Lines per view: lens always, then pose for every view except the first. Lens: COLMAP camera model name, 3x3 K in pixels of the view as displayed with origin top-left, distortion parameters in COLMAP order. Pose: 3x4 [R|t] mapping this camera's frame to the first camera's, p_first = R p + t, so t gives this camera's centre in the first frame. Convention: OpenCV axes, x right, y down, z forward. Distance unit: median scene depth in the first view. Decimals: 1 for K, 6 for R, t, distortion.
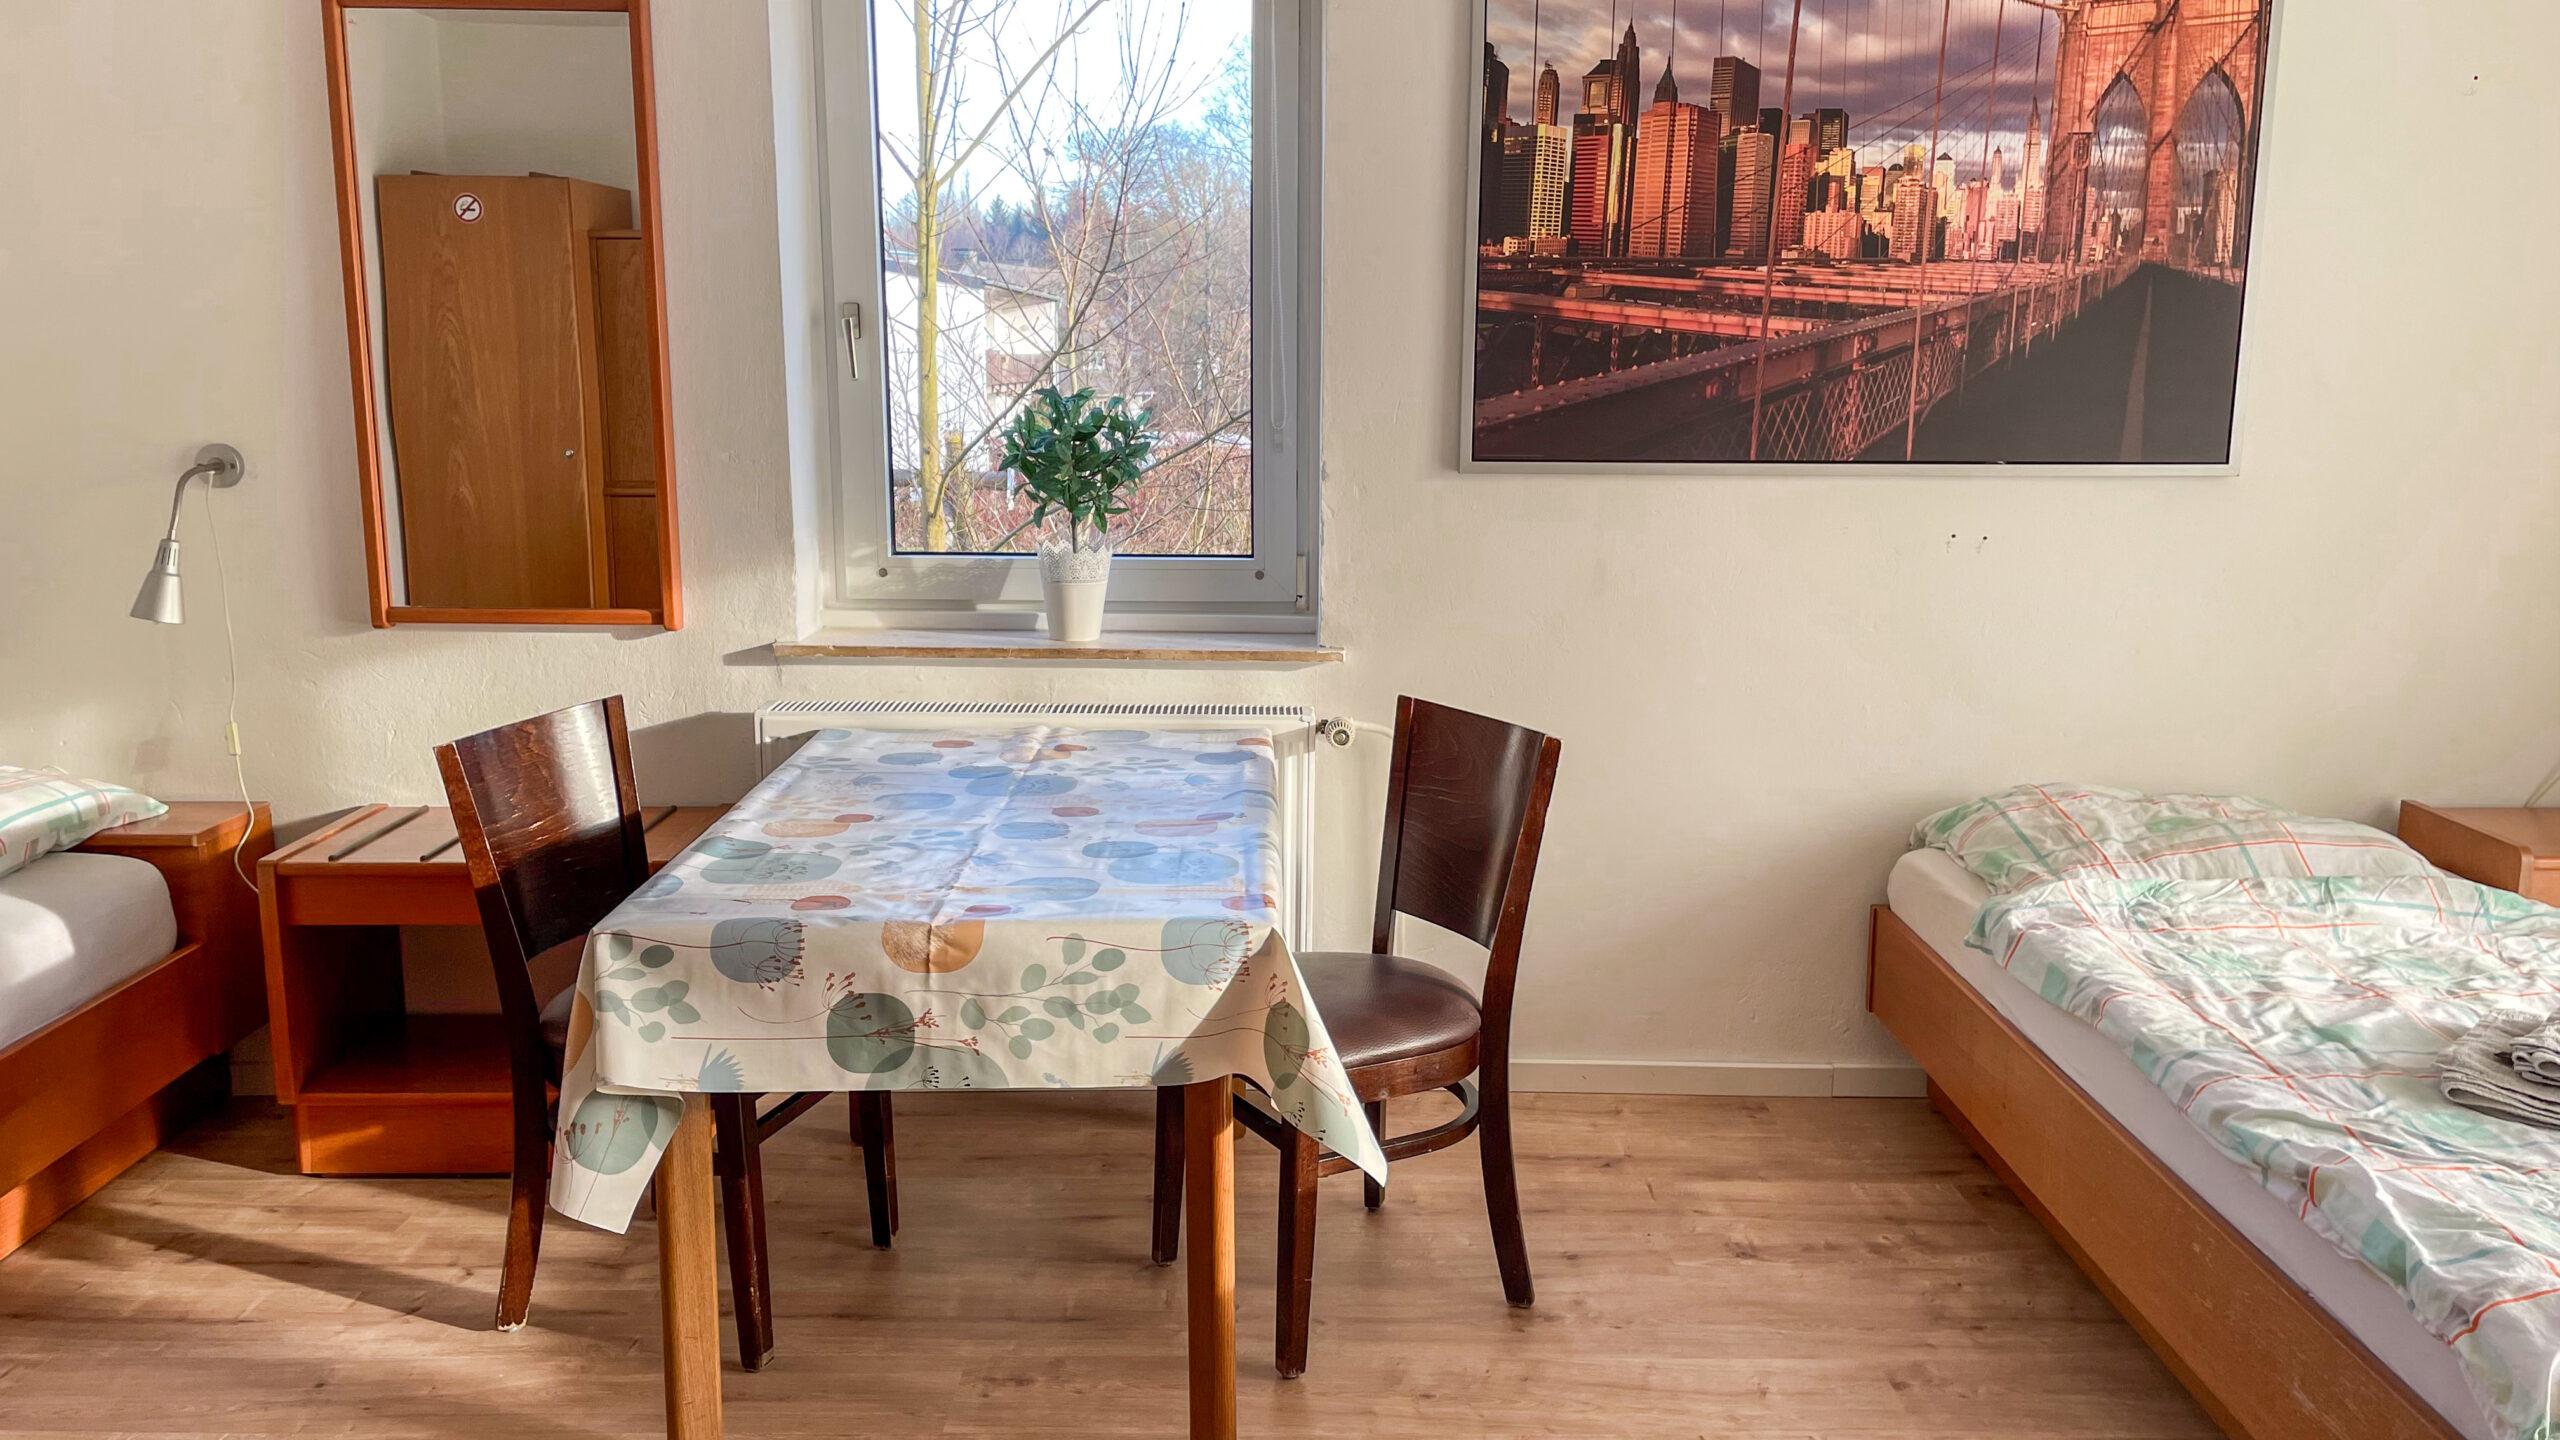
lens RADIAL K [[1953.6, 0, 1296.8], [0, 1953.6, 690.5], [0, 0, 1]] dist [0.120713, -0.169387]
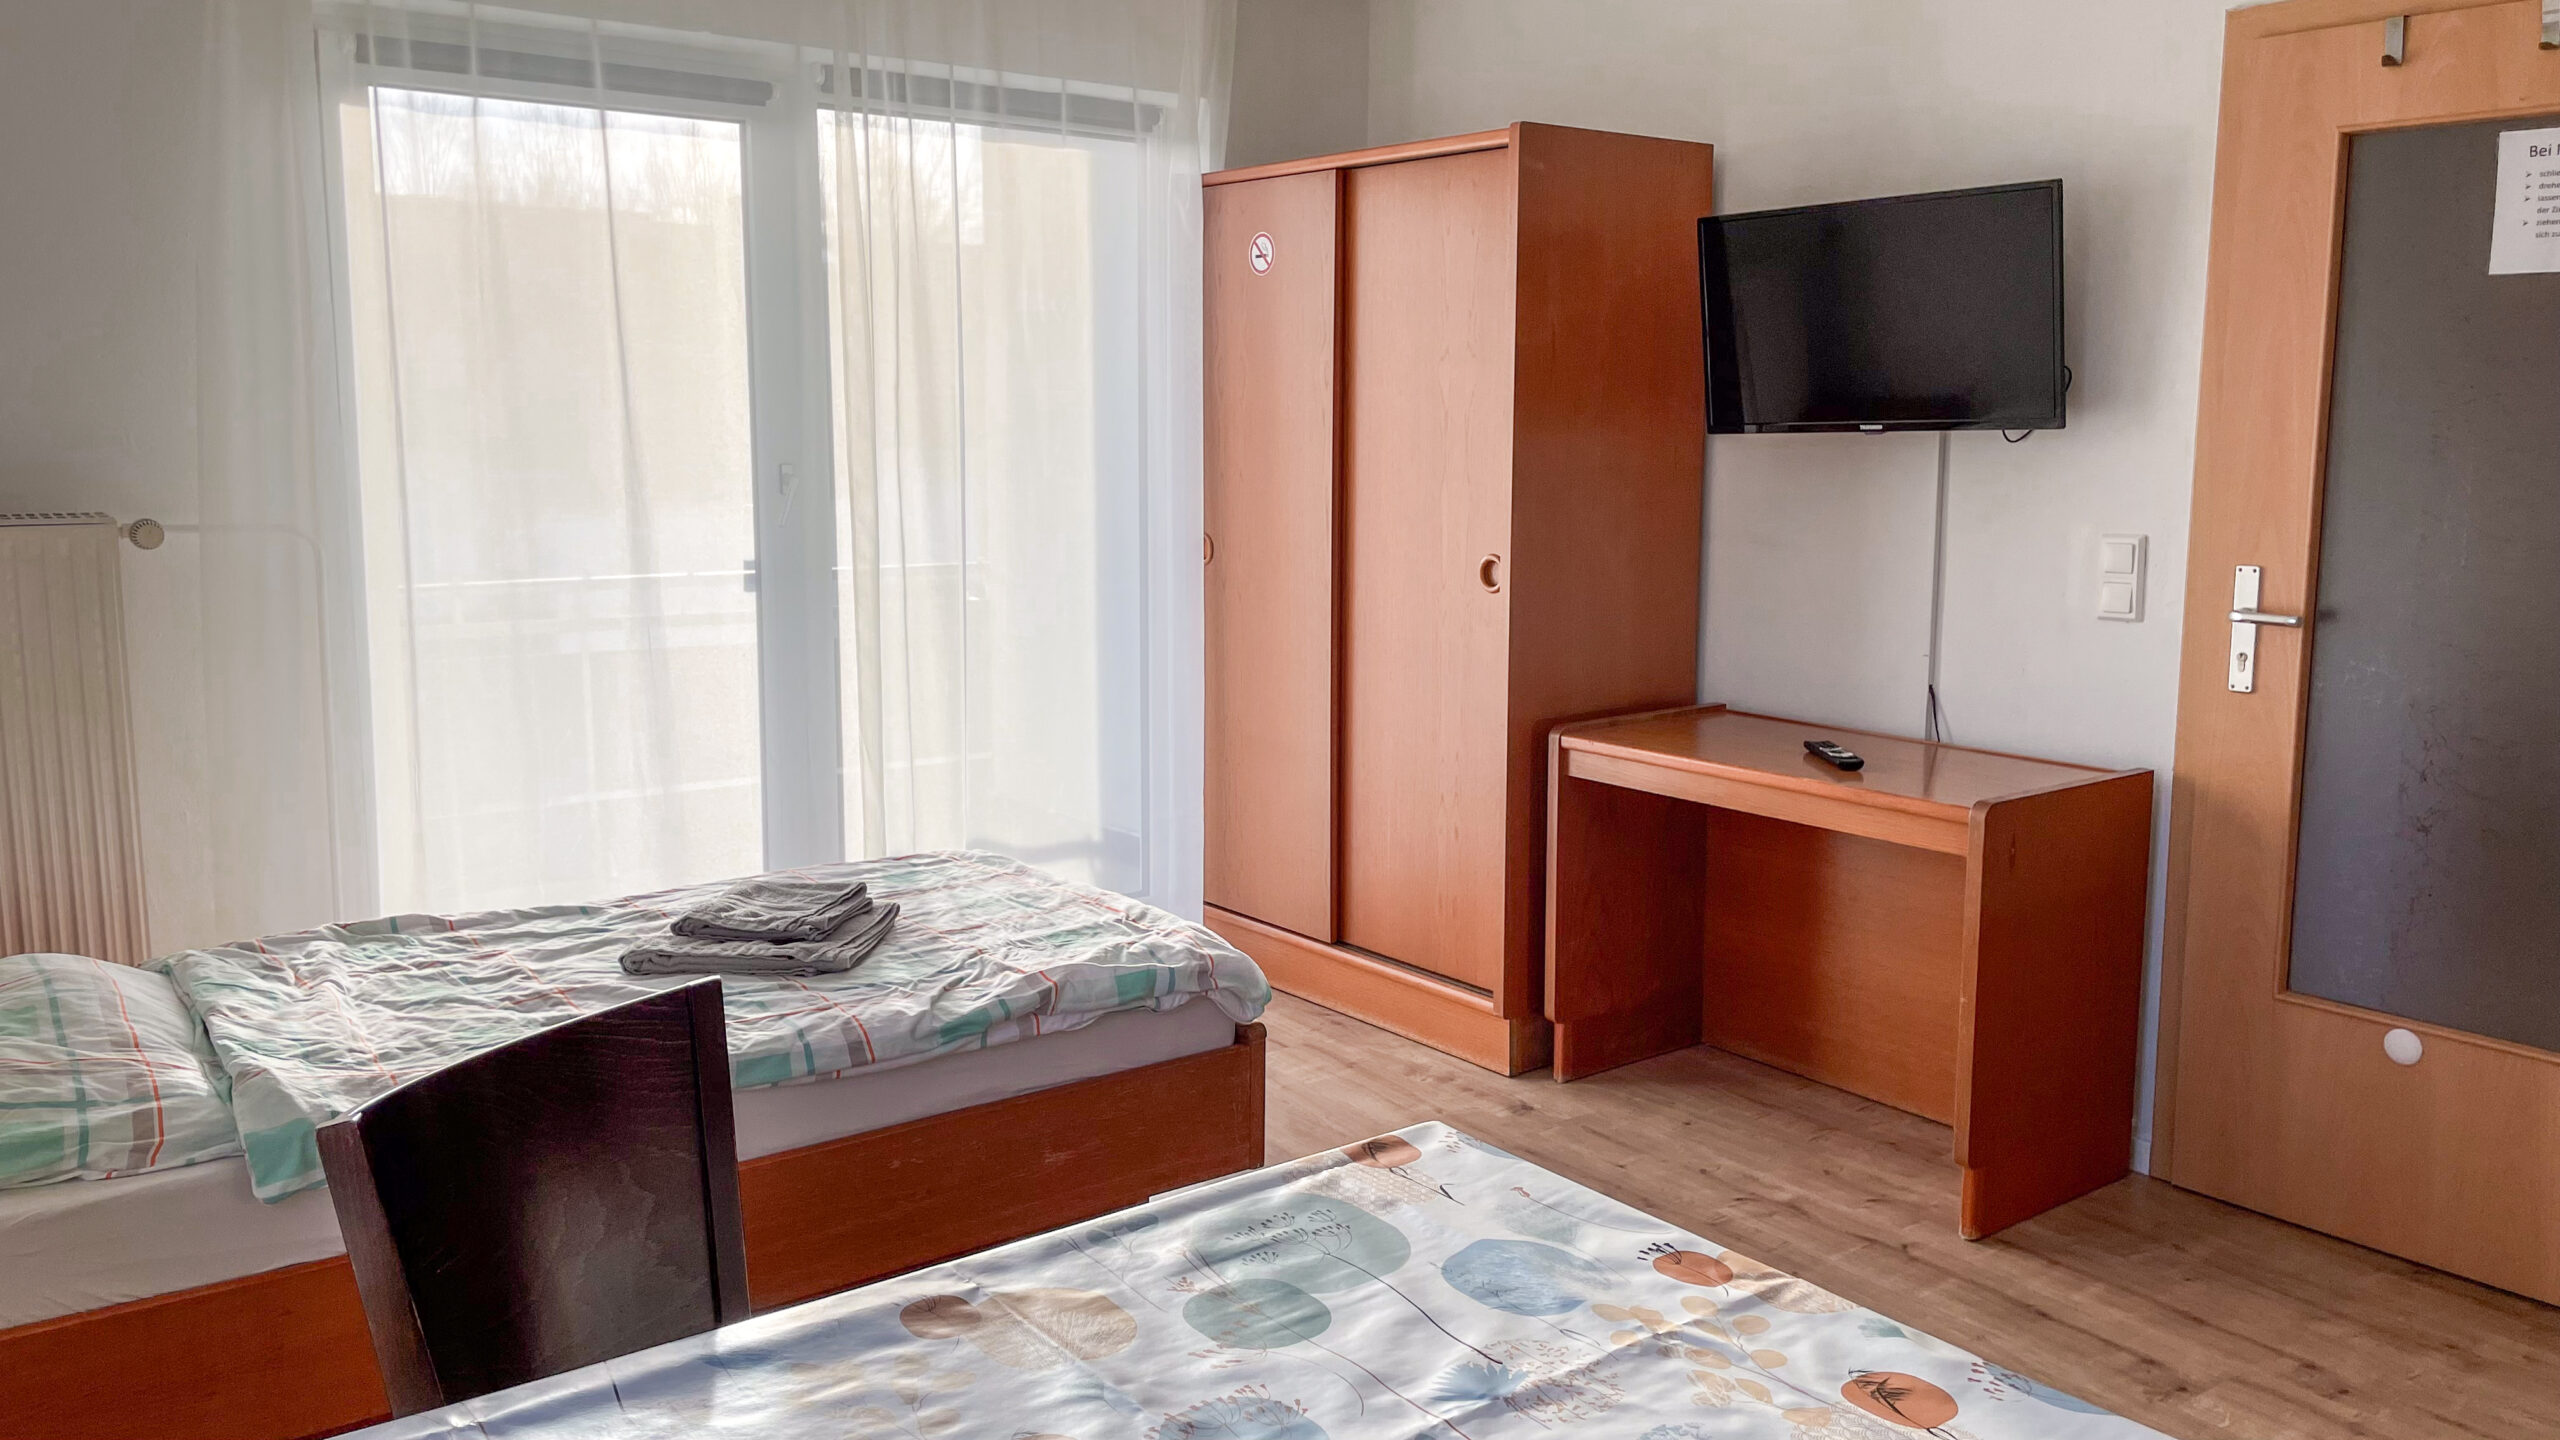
lens RADIAL K [[1953.6, 0, 1296.8], [0, 1953.6, 690.5], [0, 0, 1]] dist [0.120713, -0.169387]
pose [[-0.599336, -0.121385, 0.791241, -0.381346], [0.126506, 0.961653, 0.243352, -0.158086], [-0.790439, 0.245946, -0.560997, 0.967499]]
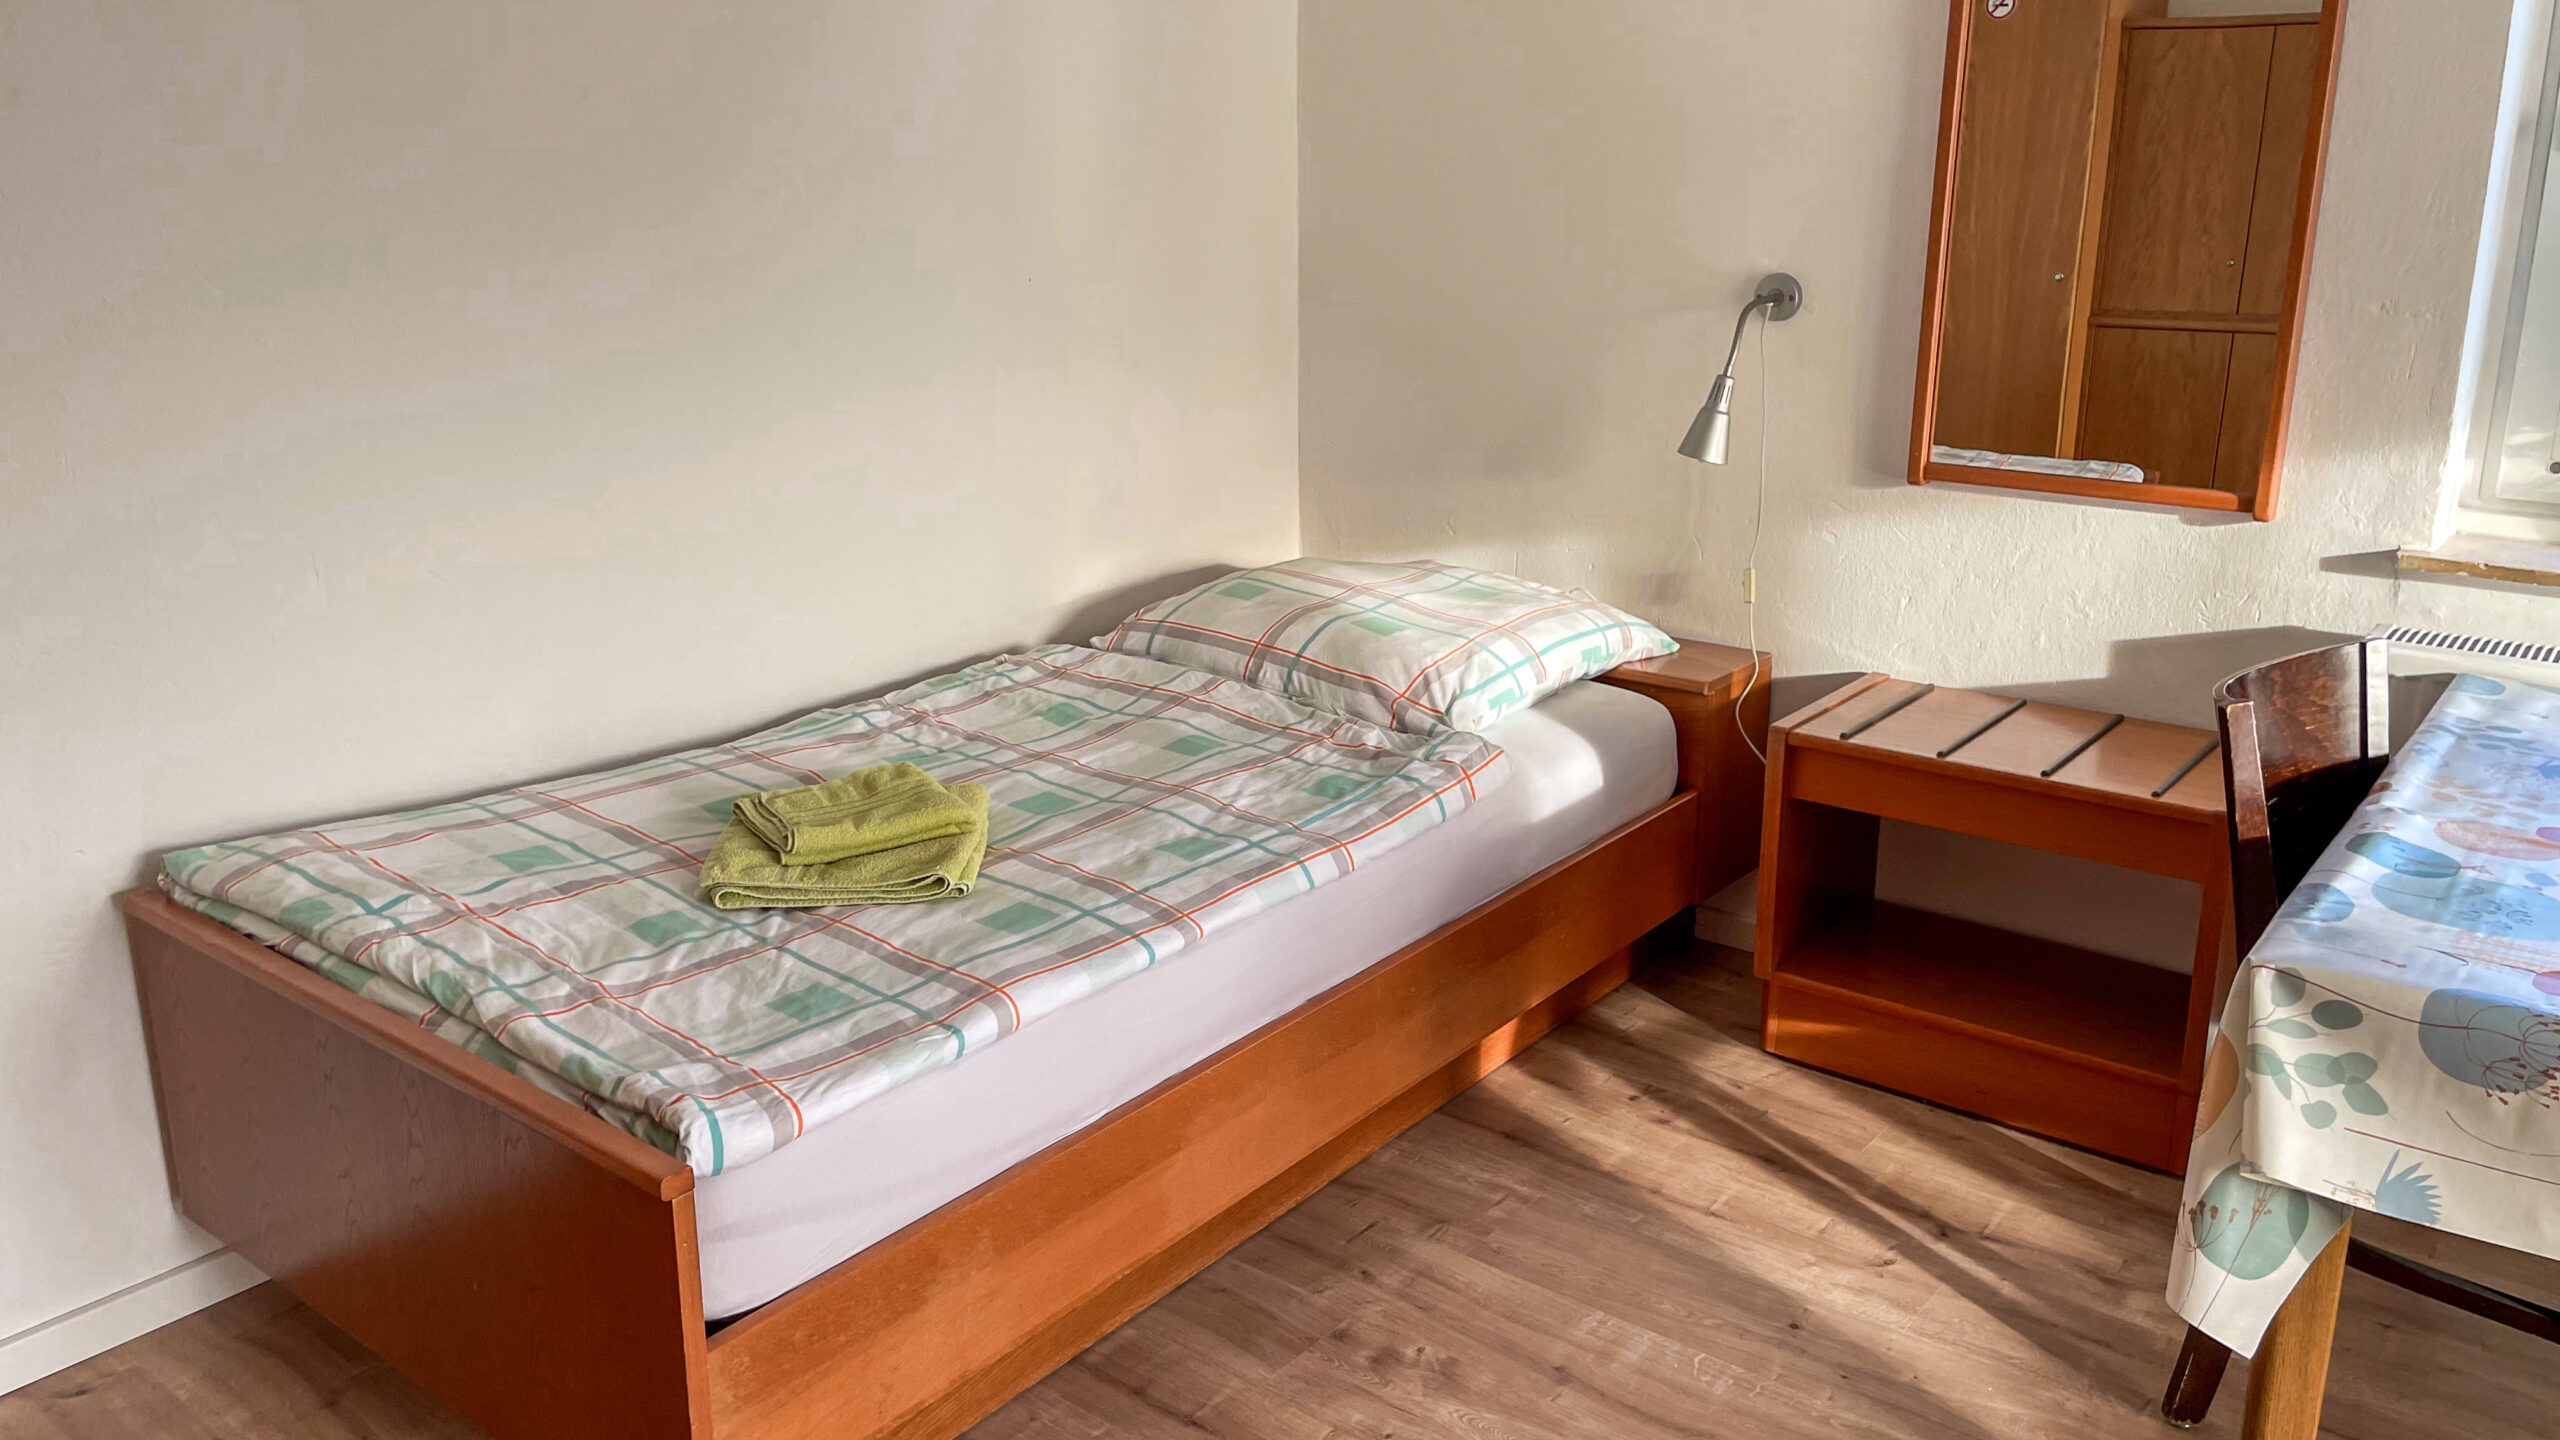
lens RADIAL K [[1915.2, 0, 1280.0], [0, 1915.2, 720.0], [0, 0, 1]] dist [0.103459, -0.151694]
pose [[0.781001, 0.174122, -0.599766, -0.143472], [-0.105023, 0.983289, 0.148707, -0.027786], [0.615636, -0.053151, 0.786236, 0.124843]]
